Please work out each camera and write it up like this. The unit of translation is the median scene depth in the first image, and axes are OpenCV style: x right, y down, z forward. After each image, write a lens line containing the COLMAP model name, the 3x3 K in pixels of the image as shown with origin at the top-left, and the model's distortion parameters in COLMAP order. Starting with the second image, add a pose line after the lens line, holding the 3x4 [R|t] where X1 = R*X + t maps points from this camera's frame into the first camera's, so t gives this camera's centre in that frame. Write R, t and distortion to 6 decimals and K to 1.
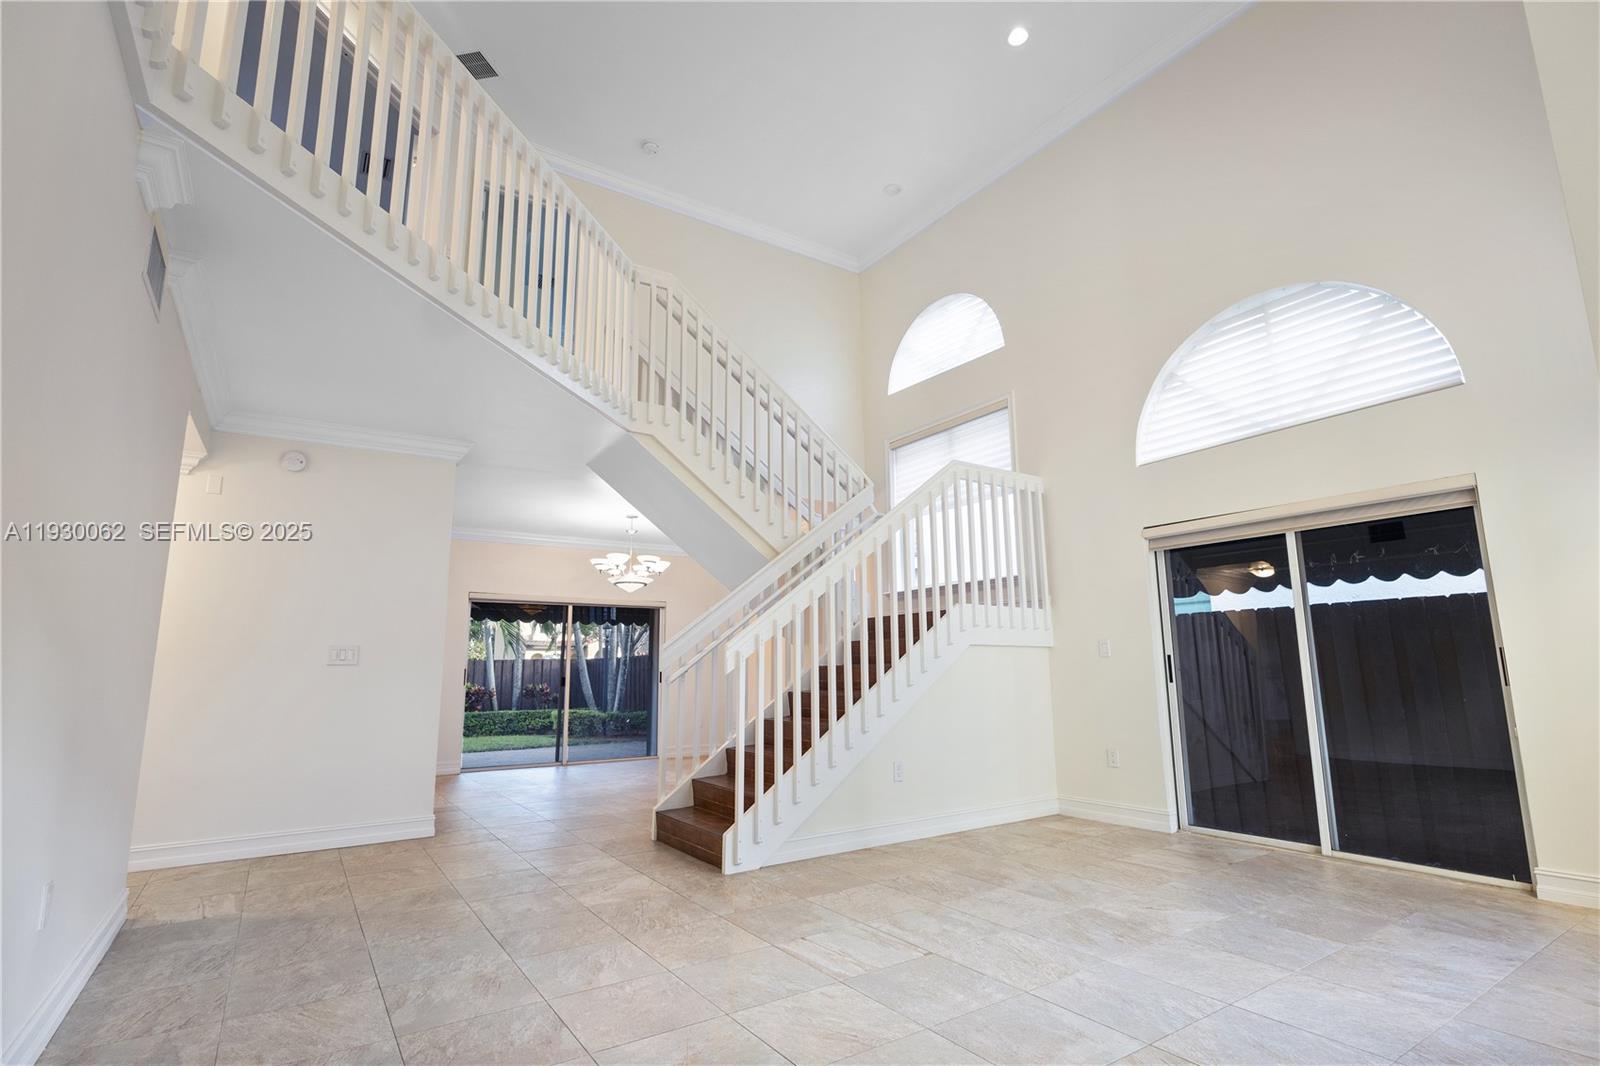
lens RADIAL K [[774.3, 0, 806.7], [0, 774.3, 518.2], [0, 0, 1]] dist [-0.009855, -0.000053]
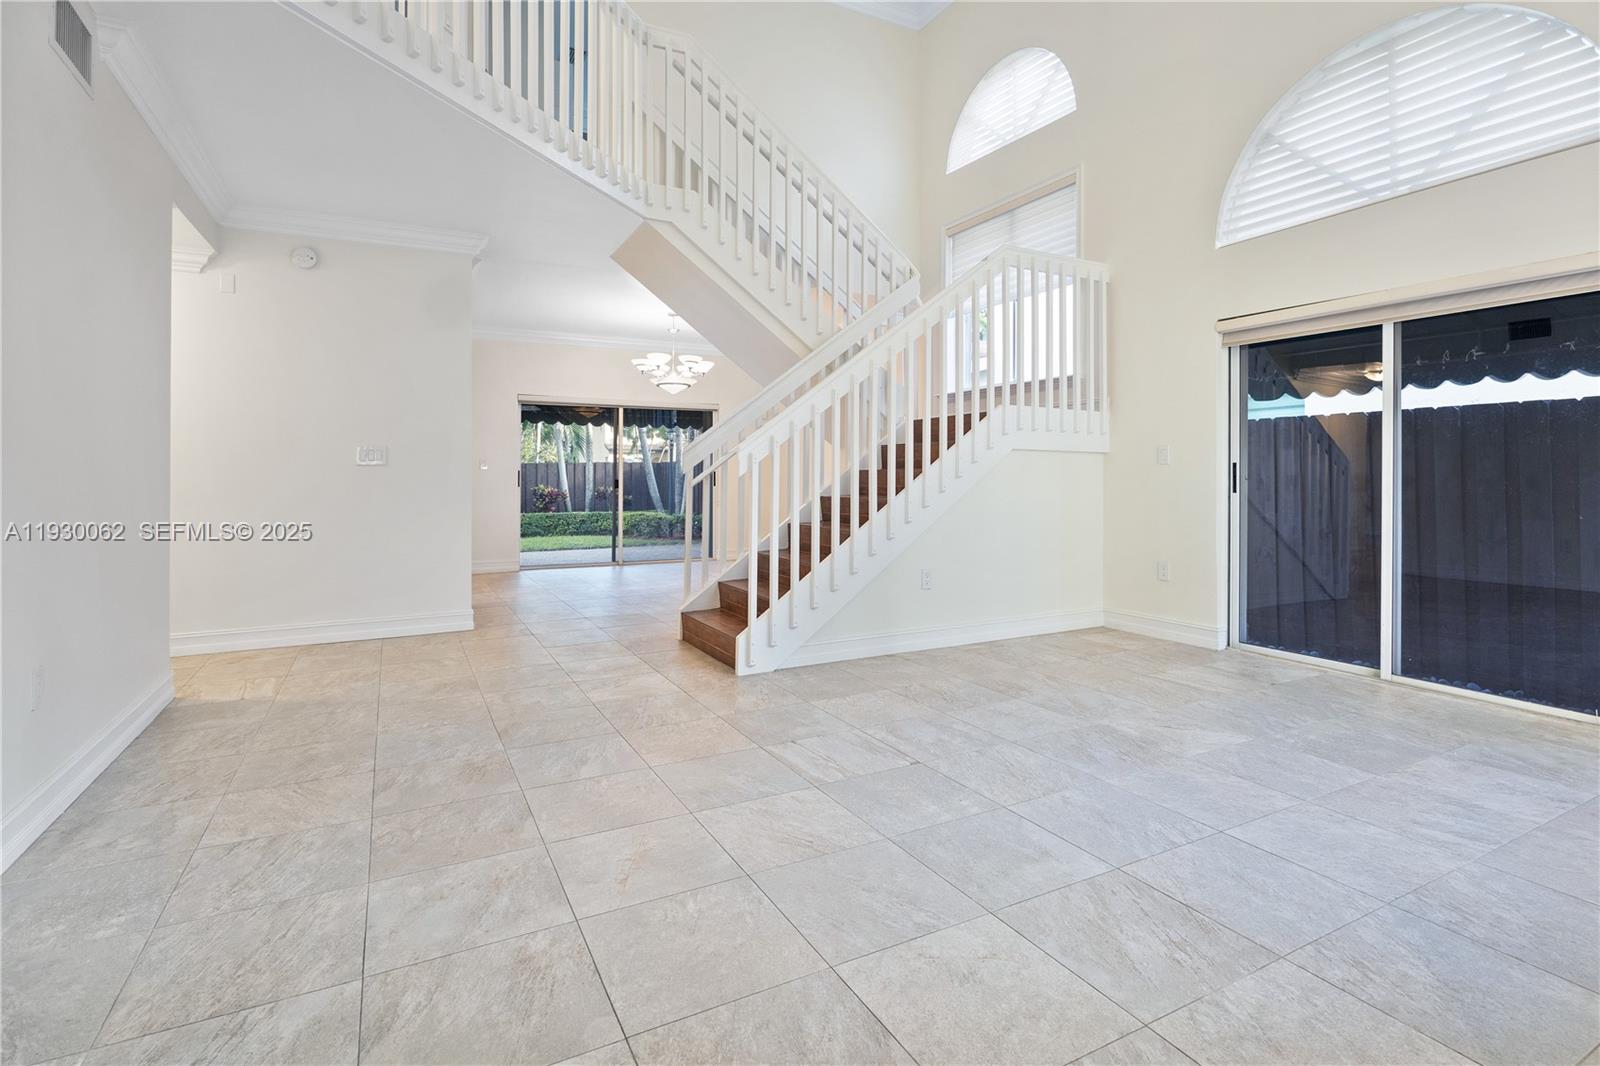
lens RADIAL K [[796.5, 0, 819.0], [0, 796.5, 462.3], [0, 0, 1]] dist [-0.011145, 0.001709]
pose [[0.995278, 0.009292, -0.096624, 0.086430], [0.007877, 0.984393, 0.175805, 0.011089], [0.096750, -0.175736, 0.979672, 0.051153]]
